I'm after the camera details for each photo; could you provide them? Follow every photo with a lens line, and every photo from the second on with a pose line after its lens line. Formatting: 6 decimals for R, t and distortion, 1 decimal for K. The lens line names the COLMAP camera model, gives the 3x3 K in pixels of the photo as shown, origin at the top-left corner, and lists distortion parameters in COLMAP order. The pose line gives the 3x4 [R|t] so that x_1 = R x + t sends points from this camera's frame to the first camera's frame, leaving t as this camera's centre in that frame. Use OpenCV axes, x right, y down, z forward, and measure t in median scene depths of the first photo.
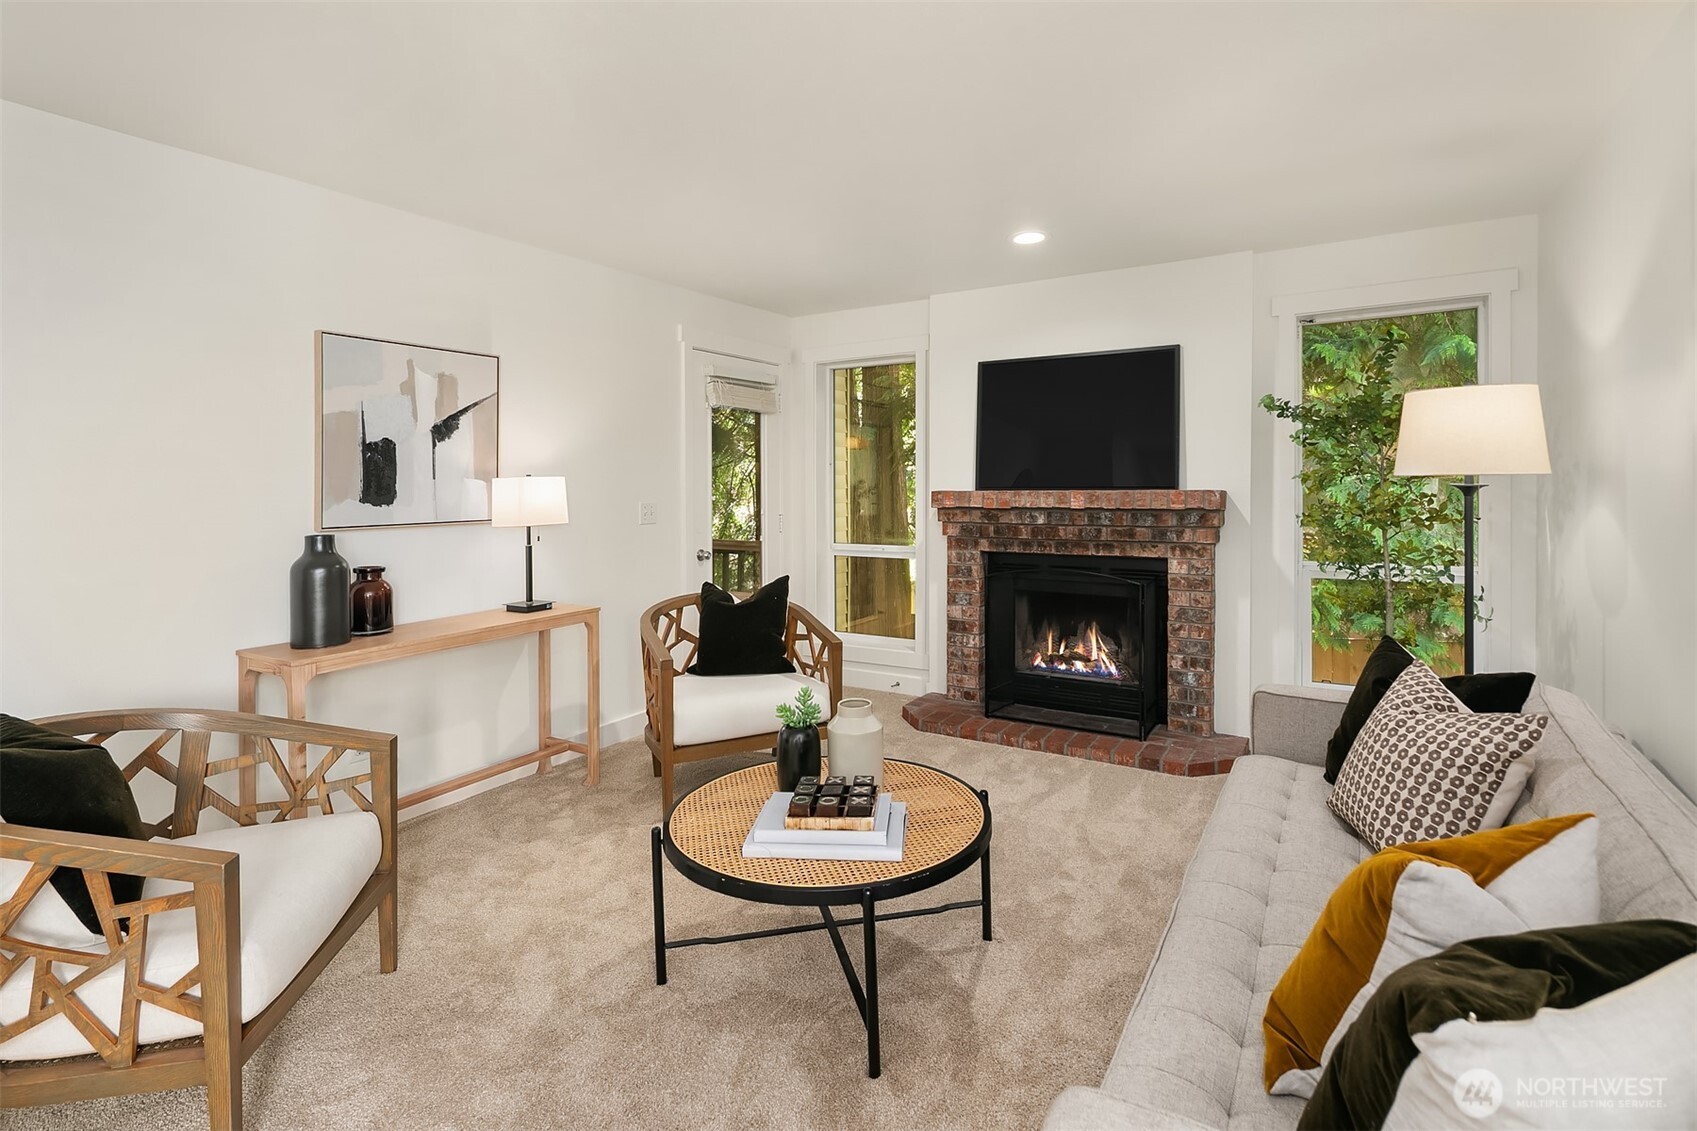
lens RADIAL K [[817.1, 0, 858.7], [0, 817.1, 497.2], [0, 0, 1]] dist [0.011612, -0.005343]
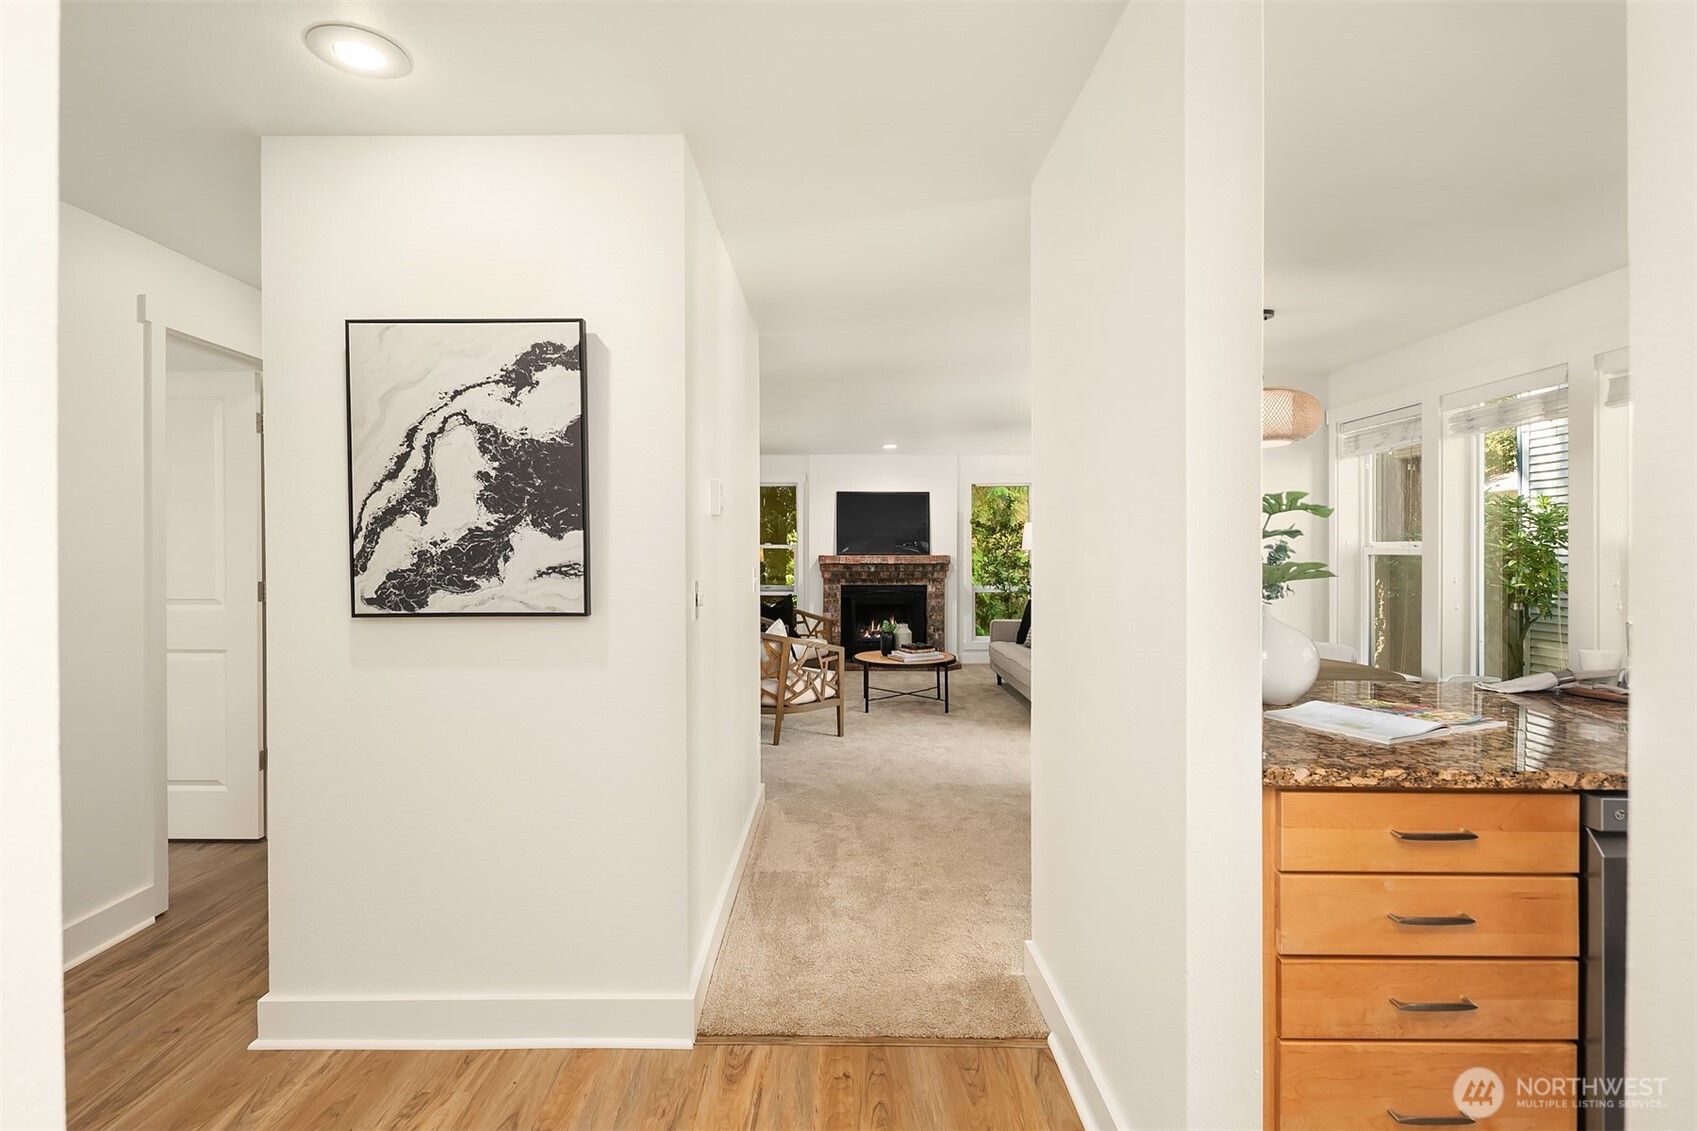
lens RADIAL K [[817.1, 0, 841.0], [0, 817.1, 562.8], [0, 0, 1]] dist [0.011612, -0.005343]
pose [[0.852419, 0.003594, 0.522846, -1.051169], [0.000326, 0.999973, -0.007405, 0.029539], [-0.522858, 0.006482, 0.852395, -0.850147]]
